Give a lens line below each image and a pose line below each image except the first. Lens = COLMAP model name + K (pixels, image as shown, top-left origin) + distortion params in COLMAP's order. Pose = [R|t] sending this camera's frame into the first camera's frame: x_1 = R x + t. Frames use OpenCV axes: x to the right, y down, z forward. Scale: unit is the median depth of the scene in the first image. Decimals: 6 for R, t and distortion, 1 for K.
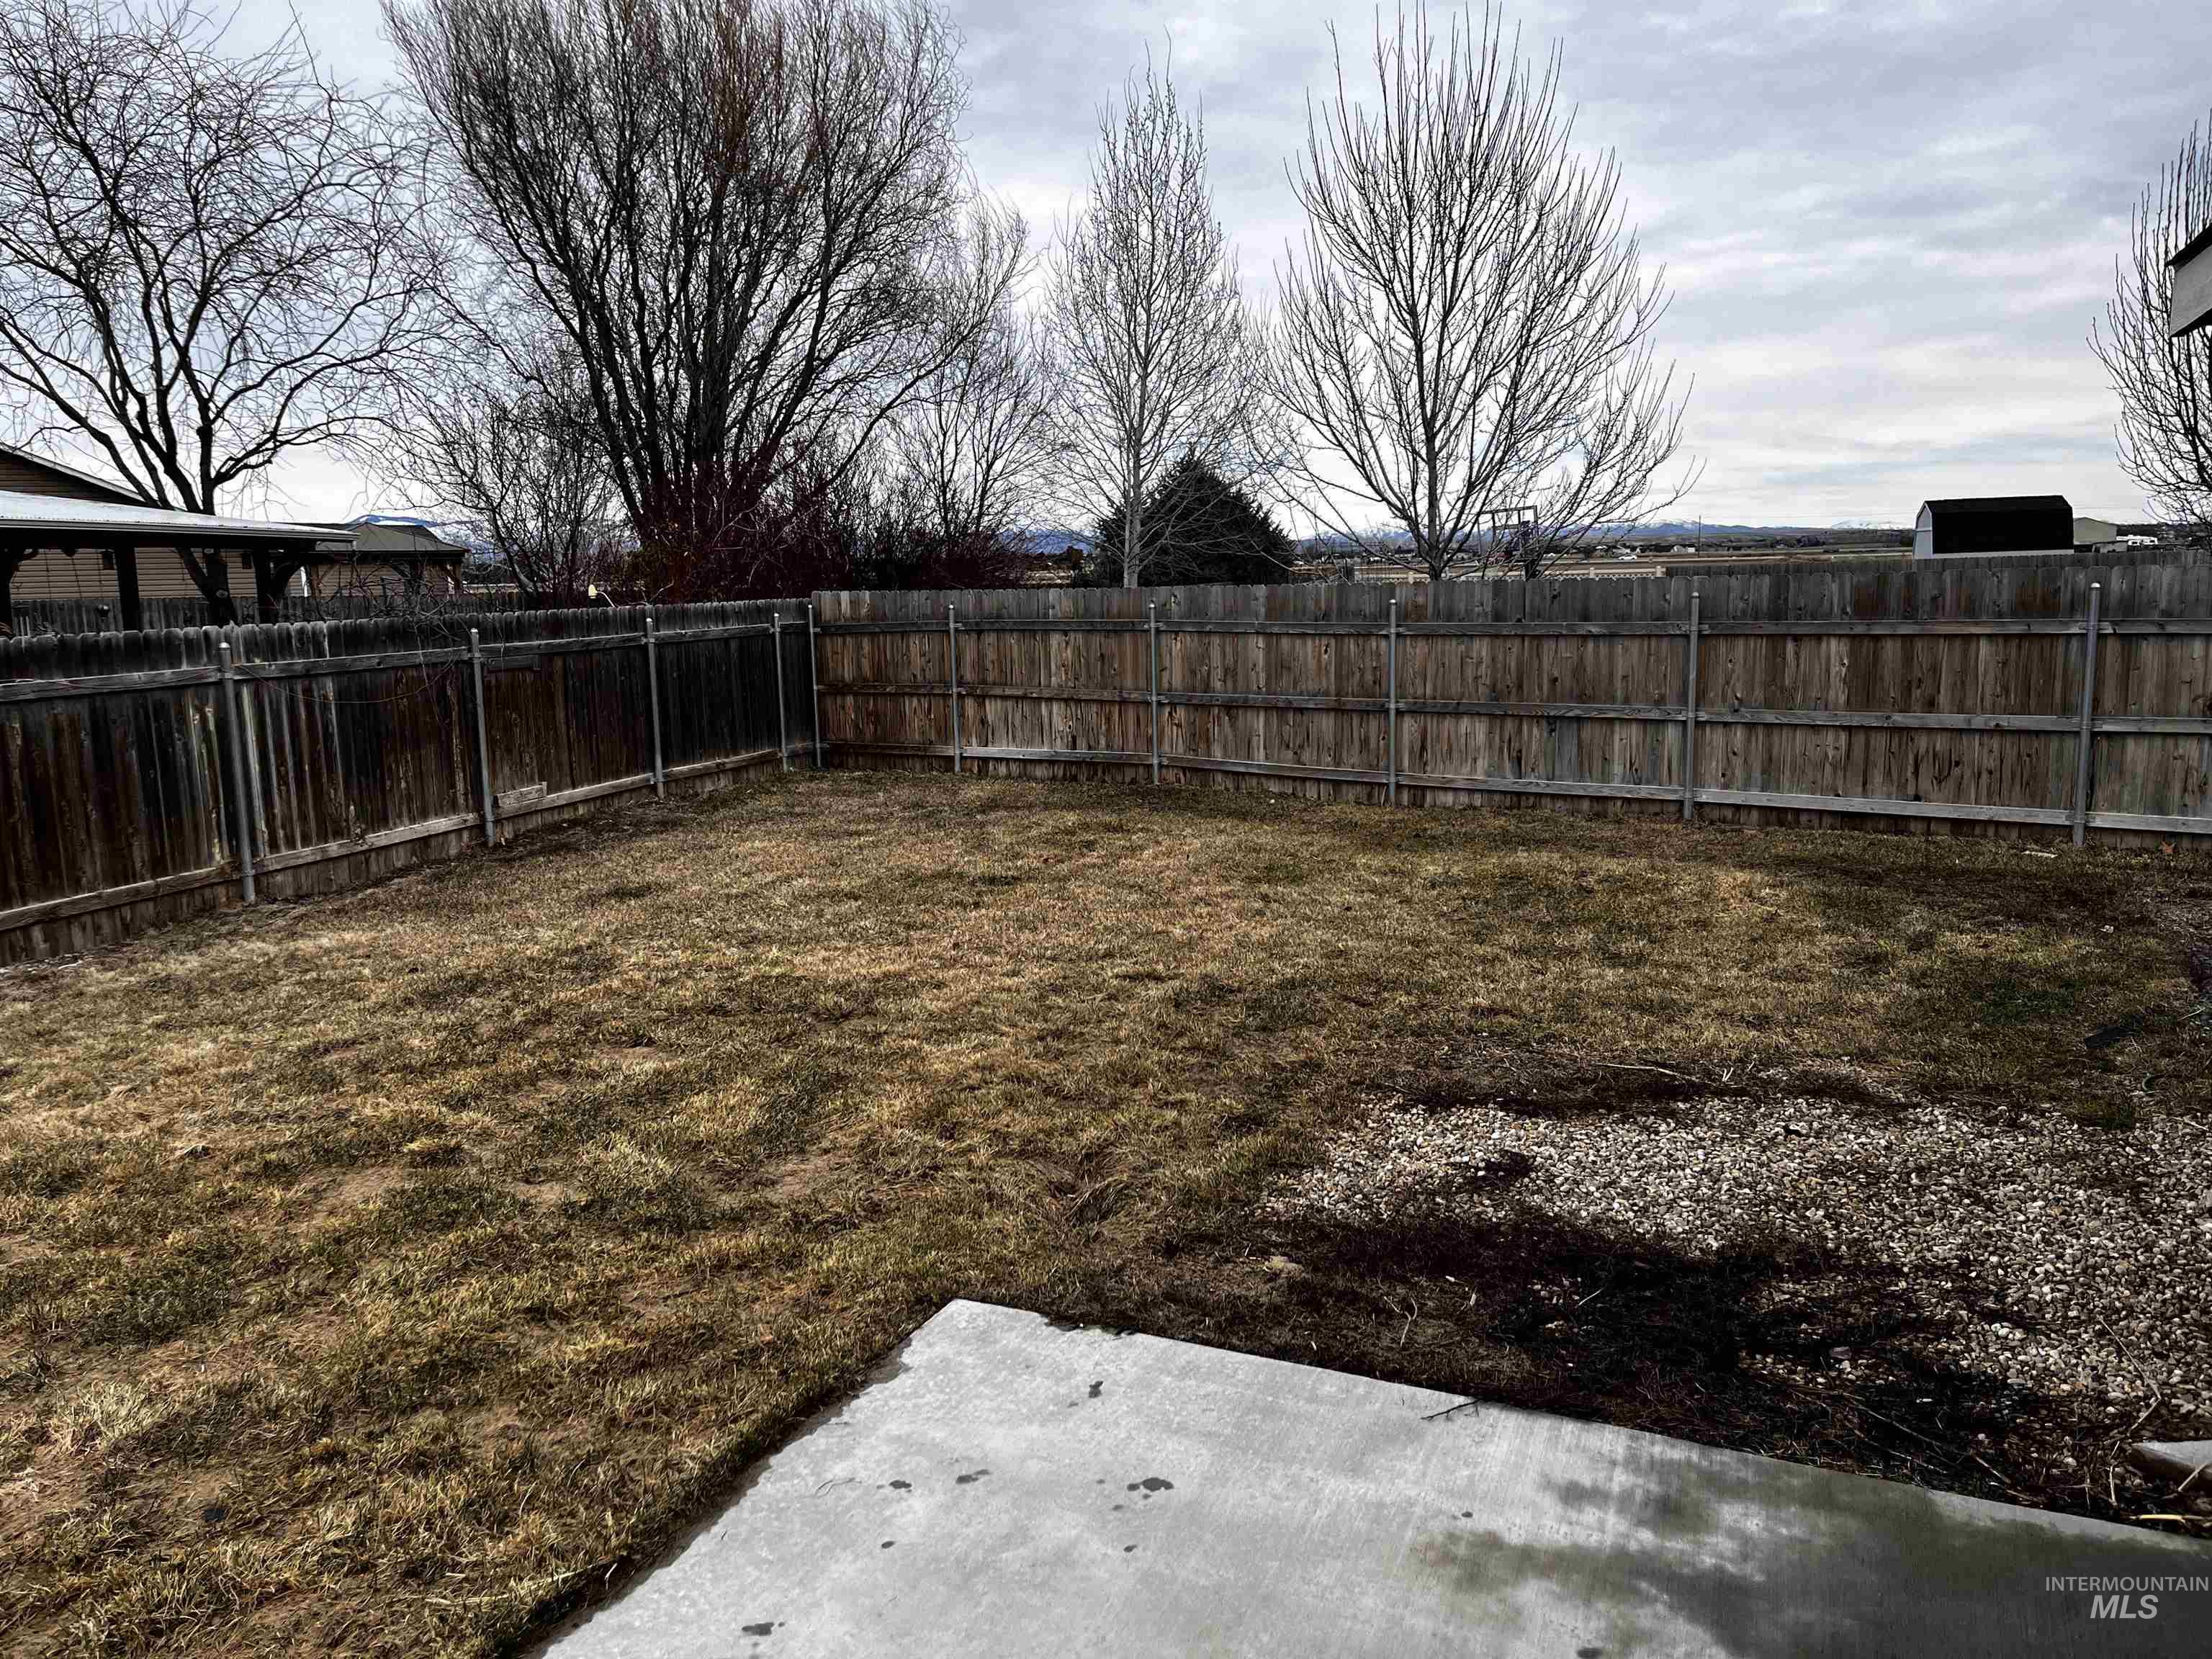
lens RADIAL K [[1683.9, 0, 1106.0], [0, 1683.9, 829.5], [0, 0, 1]] dist [0.099027, -0.120638]
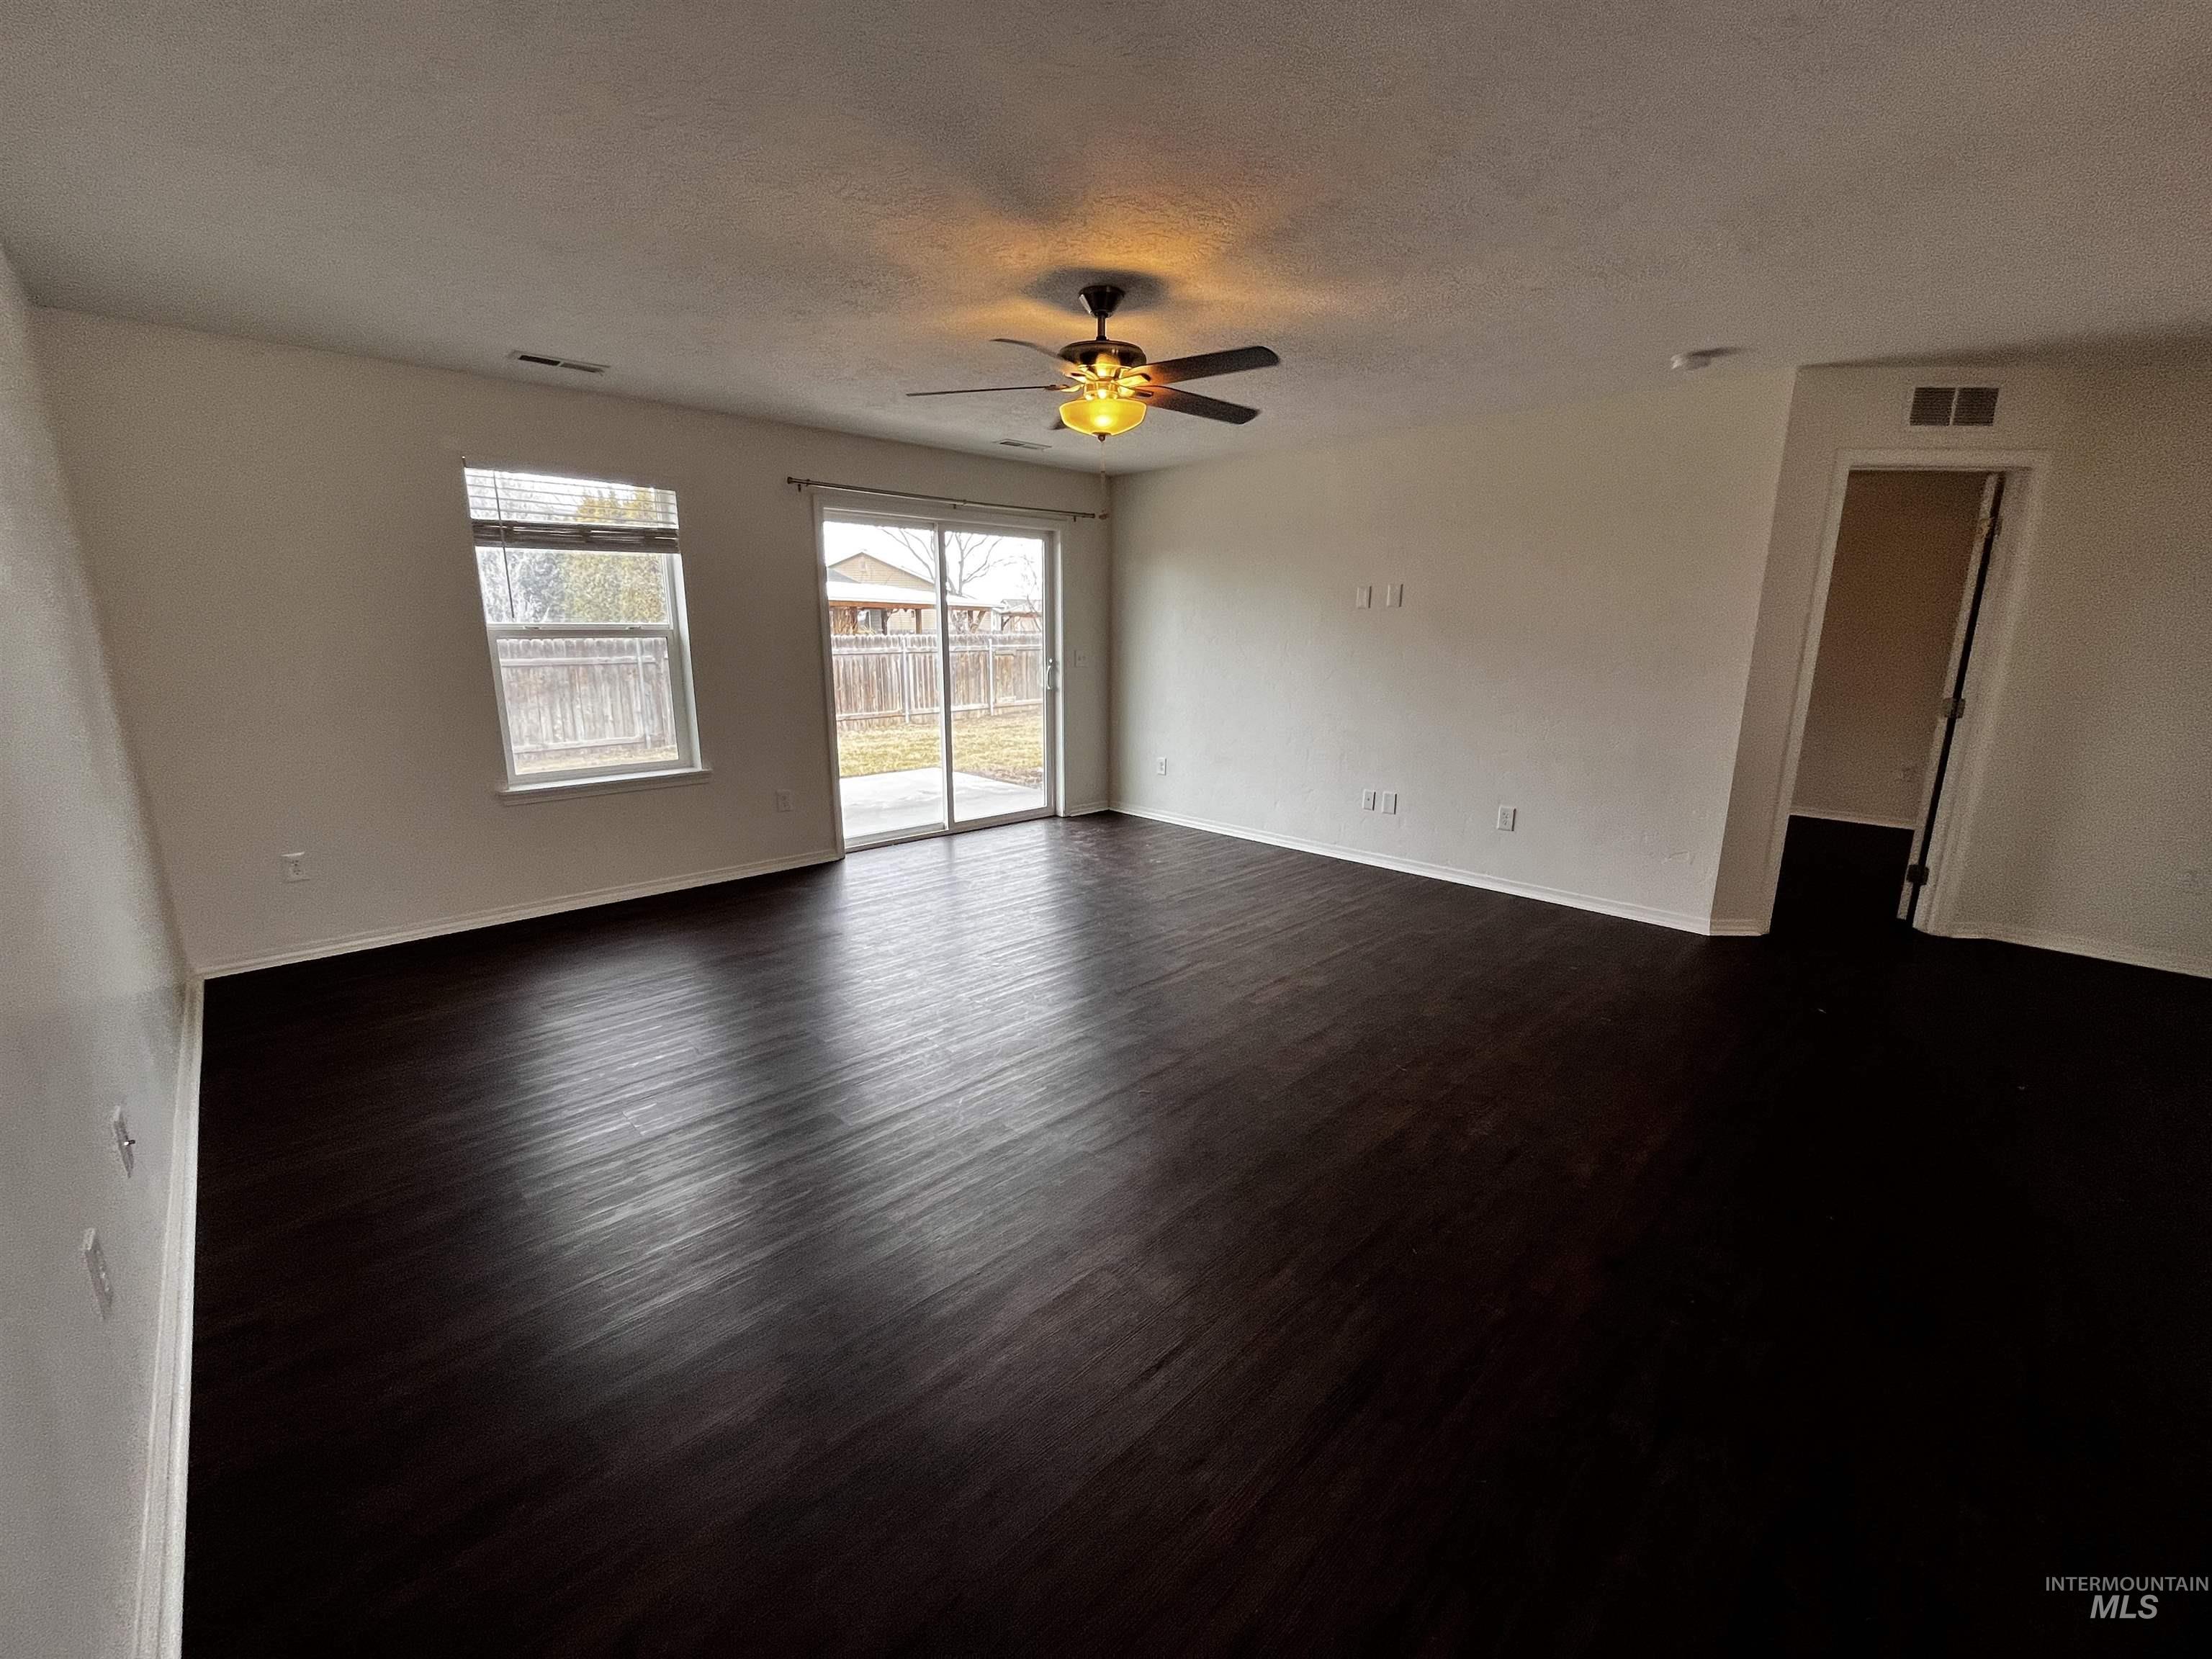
lens RADIAL K [[905.8, 0, 1106.0], [0, 905.8, 829.5], [0, 0, 1]] dist [-0.001185, 0.000041]
pose [[0.930443, 0.103896, -0.351398, 0.450758], [-0.079245, 0.993321, 0.083863, 0.068244], [0.357764, -0.050183, 0.932462, -0.440463]]
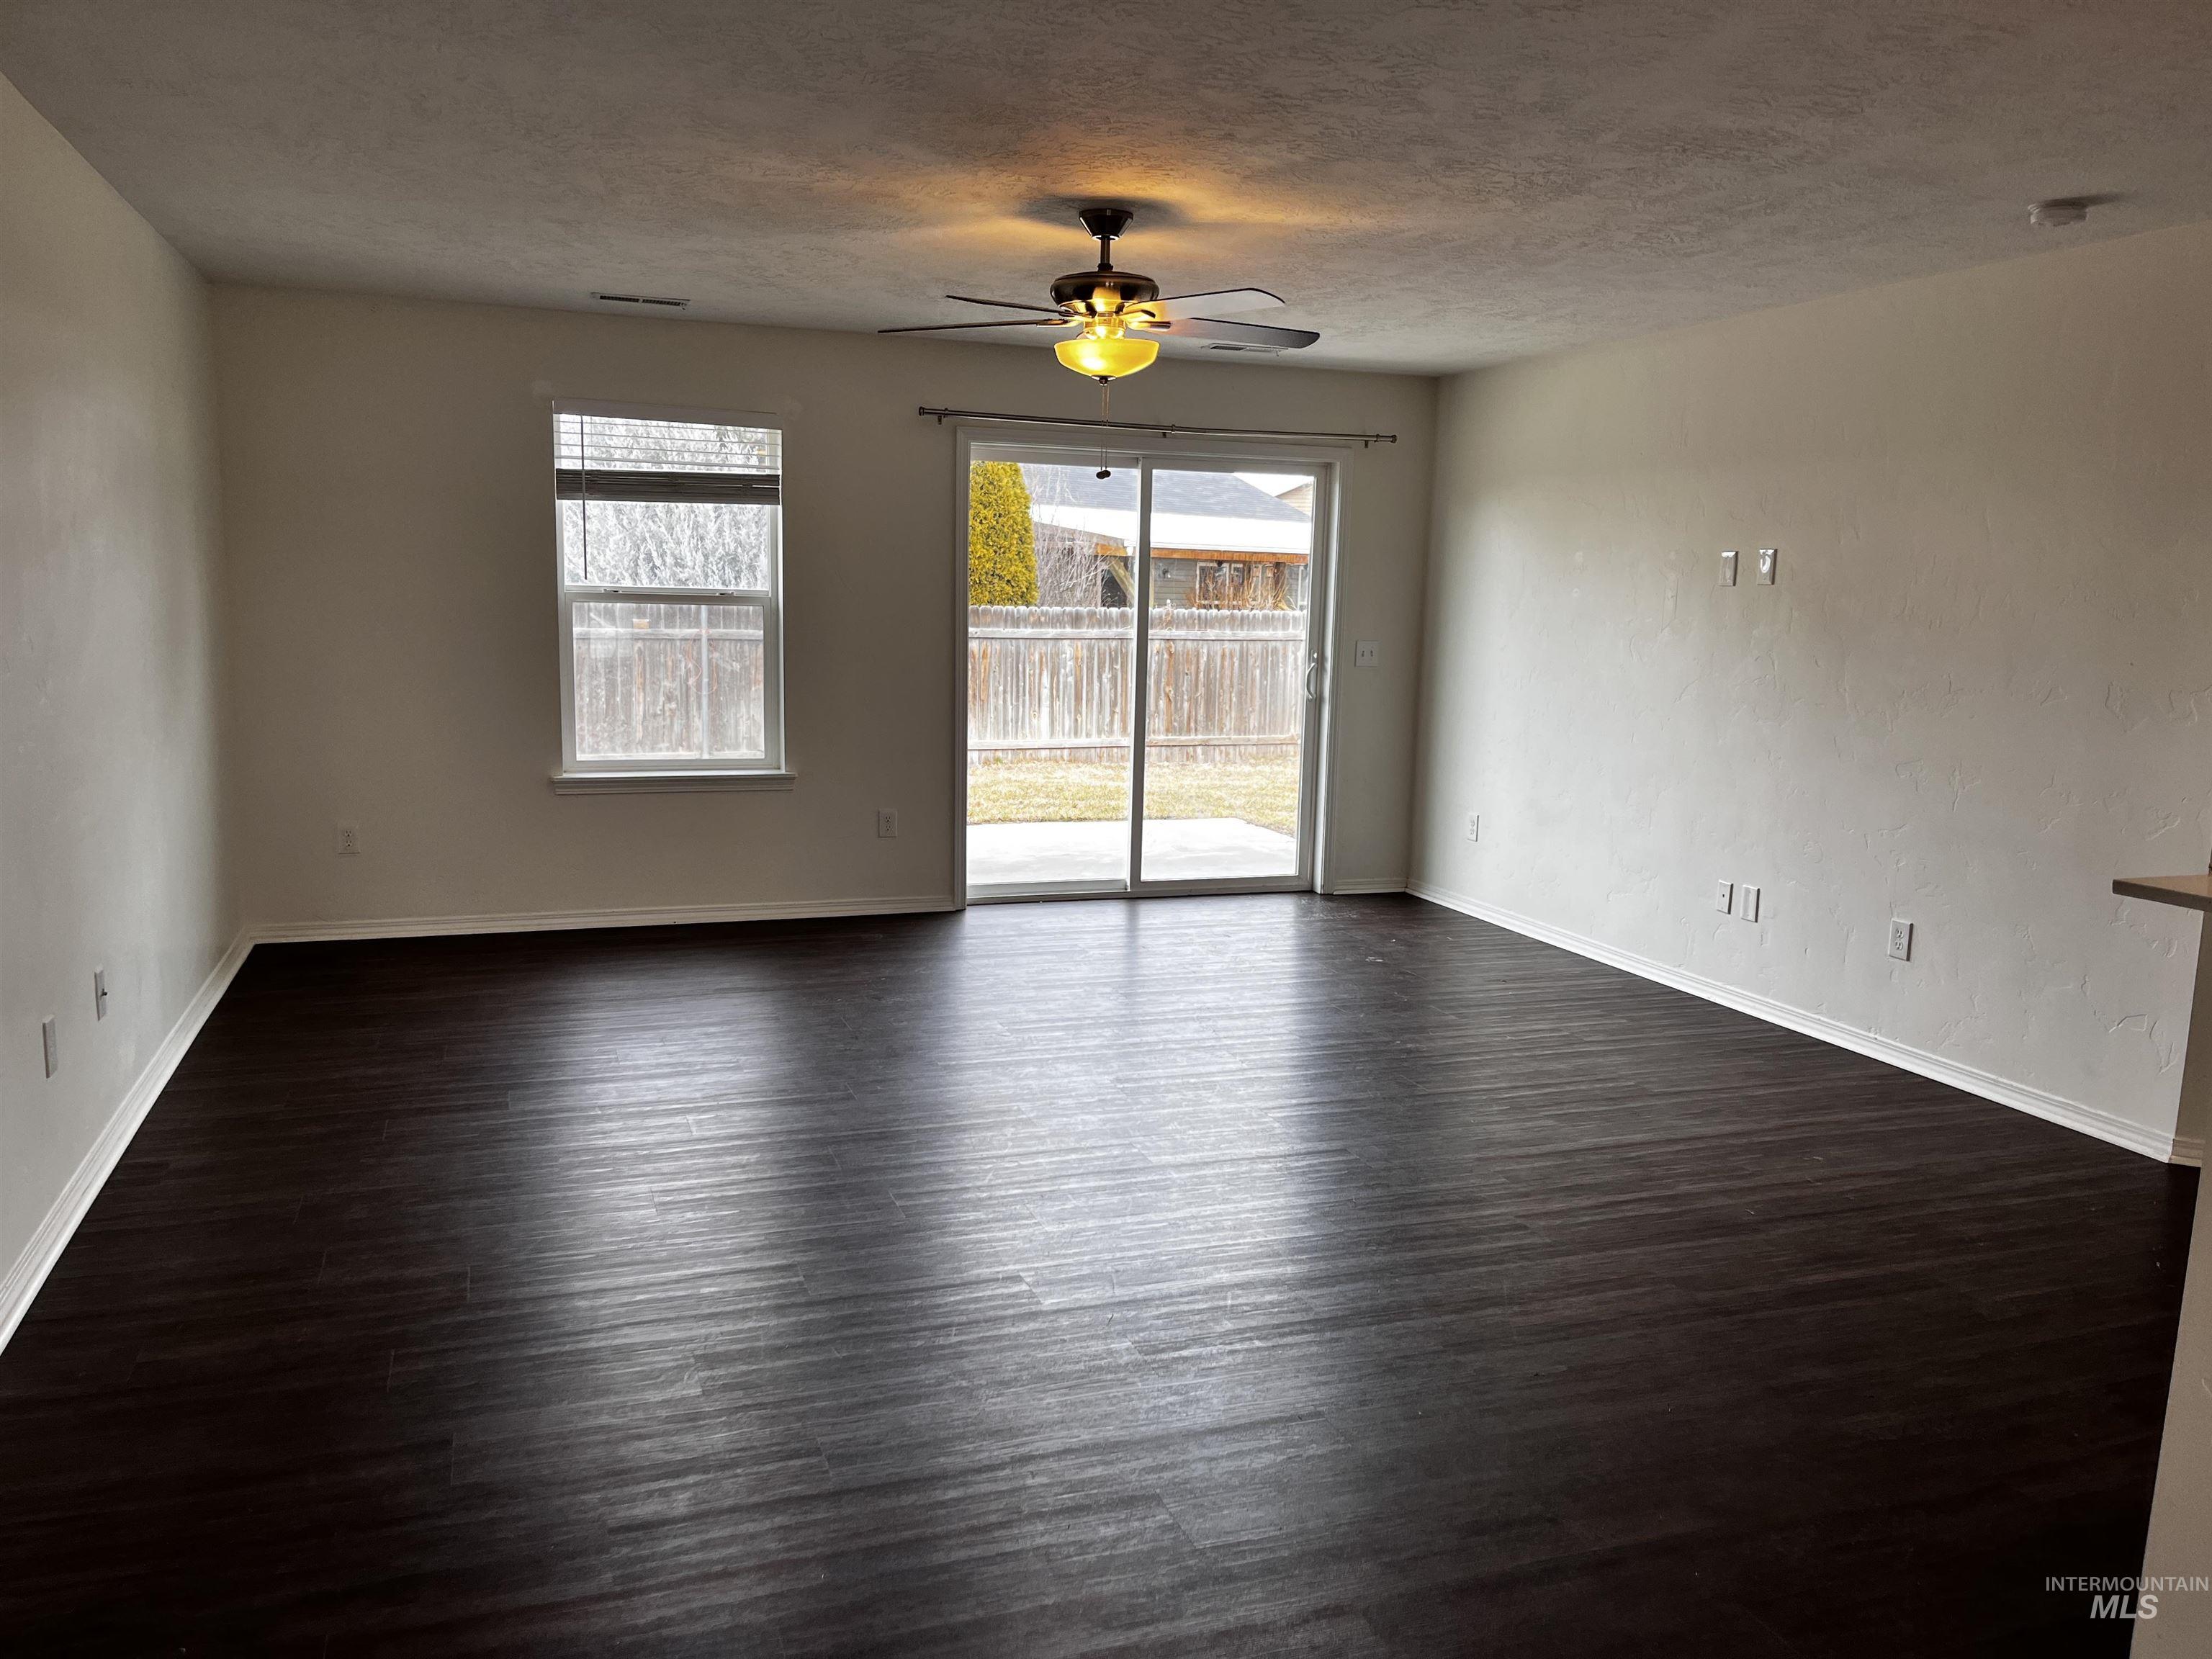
lens RADIAL K [[1683.9, 0, 1106.0], [0, 1683.9, 829.5], [0, 0, 1]] dist [0.099027, -0.120638]
pose [[0.699714, 0.140064, -0.700559, 0.661259], [-0.148658, 0.987674, 0.048989, 0.063190], [0.698786, 0.069866, 0.711911, -0.474700]]
